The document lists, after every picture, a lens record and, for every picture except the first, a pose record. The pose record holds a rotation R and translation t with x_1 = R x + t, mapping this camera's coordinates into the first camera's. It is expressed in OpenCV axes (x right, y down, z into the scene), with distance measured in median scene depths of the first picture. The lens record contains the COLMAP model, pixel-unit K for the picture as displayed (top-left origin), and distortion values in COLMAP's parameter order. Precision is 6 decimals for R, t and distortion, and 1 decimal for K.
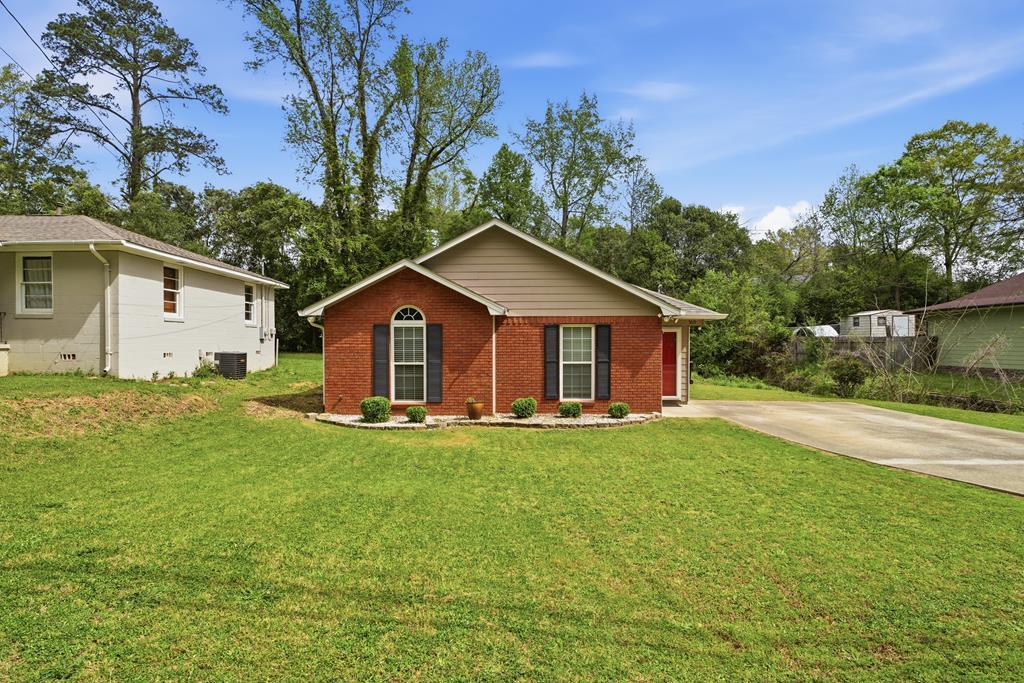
lens RADIAL K [[540.9, 0, 507.7], [0, 540.9, 358.5], [0, 0, 1]] dist [-0.045157, 0.021320]
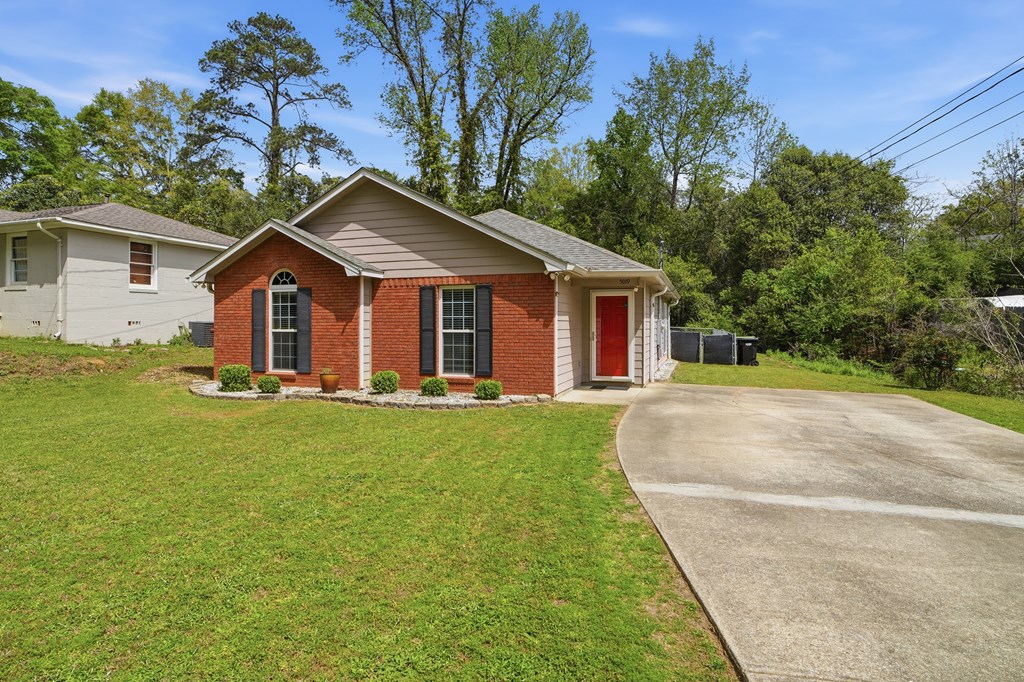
lens RADIAL K [[549.1, 0, 509.0], [0, 549.1, 326.5], [0, 0, 1]] dist [-0.048924, 0.020470]
pose [[0.952107, 0.002805, -0.305753, 0.141182], [-0.009771, 0.999726, -0.021255, 0.005354], [0.305610, 0.023225, 0.951874, 0.064546]]
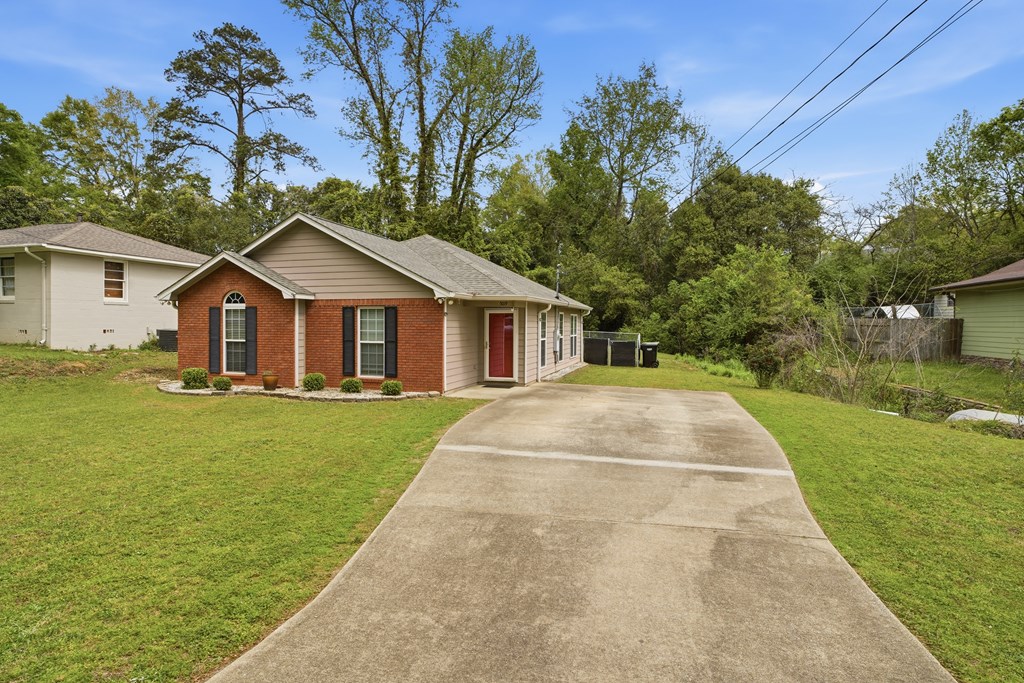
lens RADIAL K [[551.0, 0, 508.2], [0, 551.0, 332.4], [0, 0, 1]] dist [-0.048536, 0.022461]
pose [[0.964266, 0.010301, -0.264737, 0.205971], [-0.013245, 0.999869, -0.009338, -0.001468], [0.264606, 0.012511, 0.964275, 0.005973]]
